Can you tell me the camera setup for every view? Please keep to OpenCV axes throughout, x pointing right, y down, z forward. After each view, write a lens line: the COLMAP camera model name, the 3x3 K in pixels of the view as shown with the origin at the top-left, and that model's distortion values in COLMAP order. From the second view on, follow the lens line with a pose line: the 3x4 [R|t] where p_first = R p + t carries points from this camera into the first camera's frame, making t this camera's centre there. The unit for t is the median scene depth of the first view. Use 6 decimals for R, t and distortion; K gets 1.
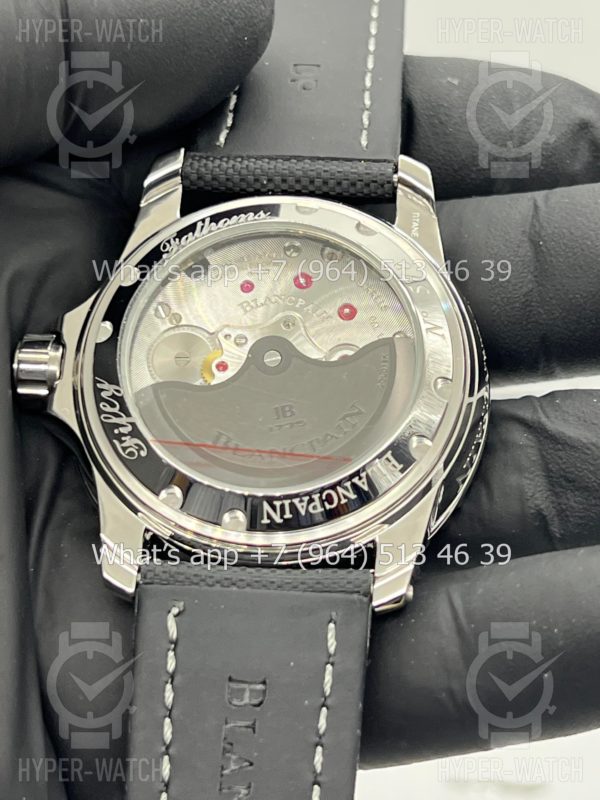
lens RADIAL K [[1839.2, 0, 296.5], [0, 1839.2, 398.5], [0, 0, 1]] dist [0.207077, 0.000000]
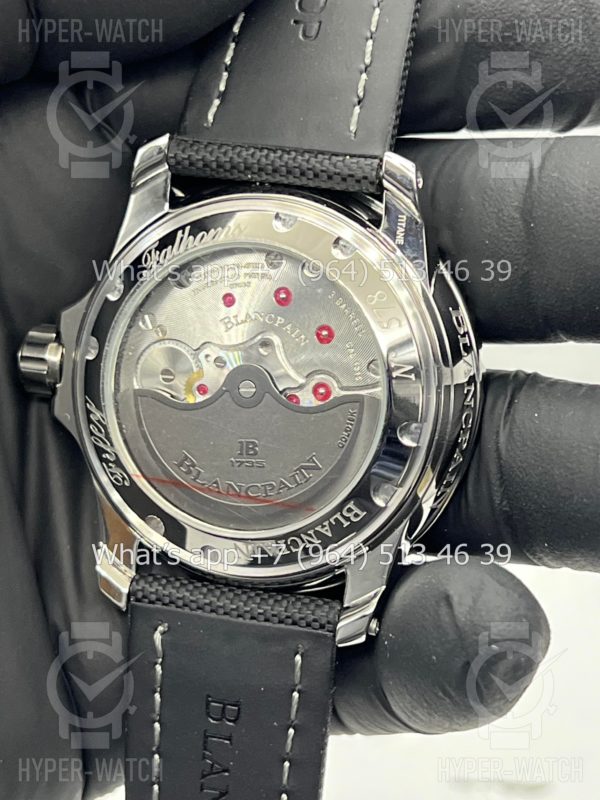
lens RADIAL K [[1839.2, 0, 295.3], [0, 1839.2, 423.6], [0, 0, 1]] dist [0.207077, 0.000000]
pose [[0.970763, 0.045459, -0.235698, 0.249414], [0.068882, 0.887851, 0.454945, -0.458974], [0.229946, -0.457879, 0.858762, 0.127717]]
